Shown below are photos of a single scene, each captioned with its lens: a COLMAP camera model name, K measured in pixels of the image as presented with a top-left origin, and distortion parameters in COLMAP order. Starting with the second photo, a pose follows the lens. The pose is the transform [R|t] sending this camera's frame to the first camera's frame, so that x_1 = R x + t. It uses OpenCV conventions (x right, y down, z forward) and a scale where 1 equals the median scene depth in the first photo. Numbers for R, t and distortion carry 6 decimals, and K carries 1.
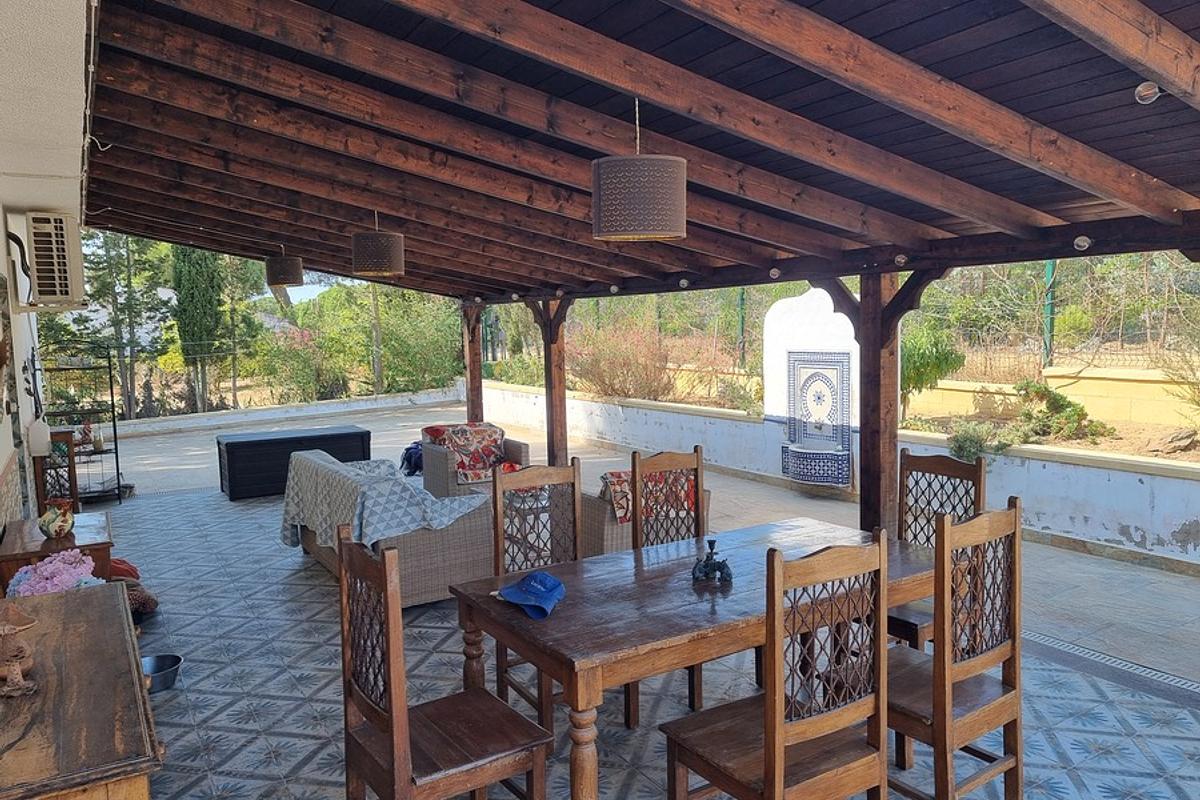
lens RADIAL K [[856.4, 0, 601.9], [0, 856.4, 402.2], [0, 0, 1]] dist [0.059523, -0.002797]
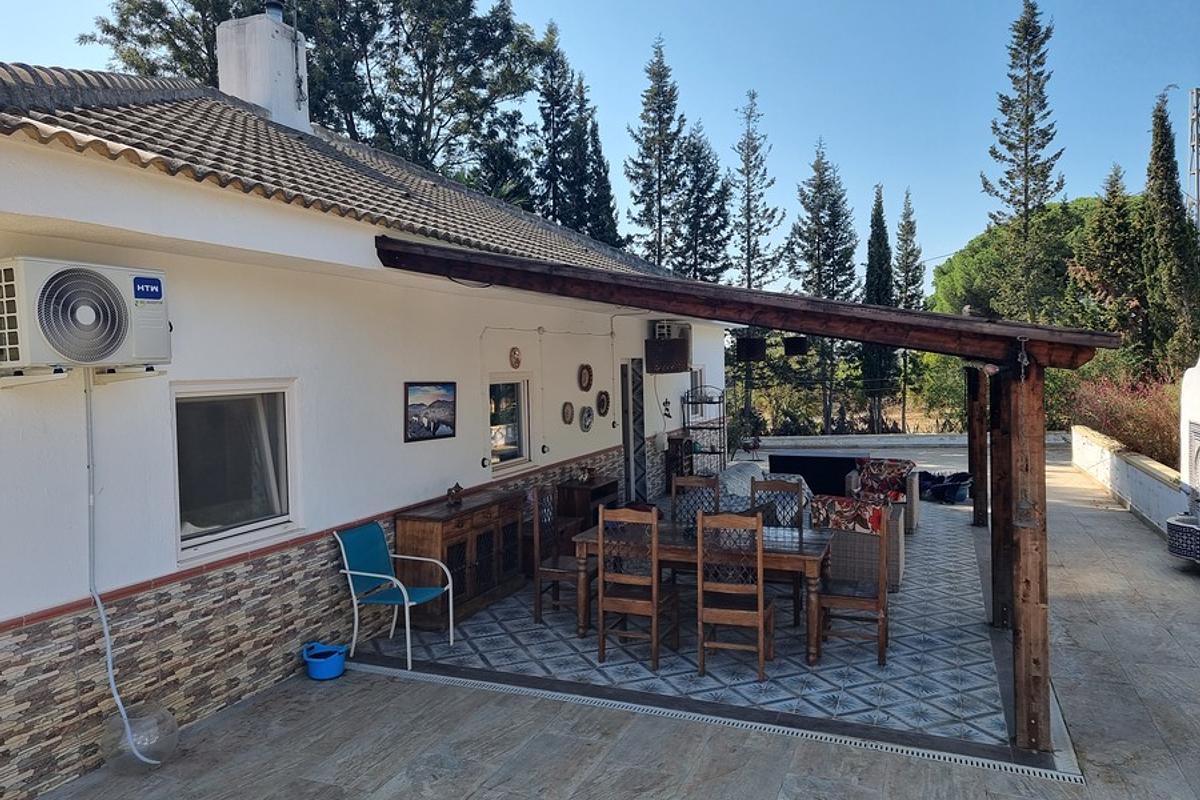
lens RADIAL K [[856.4, 0, 601.6], [0, 856.4, 398.5], [0, 0, 1]] dist [0.059523, -0.002797]
pose [[0.592017, 0.048576, -0.804460, 0.327304], [-0.068704, 0.997590, 0.009678, -0.025566], [0.802992, 0.049540, 0.593927, -0.078433]]
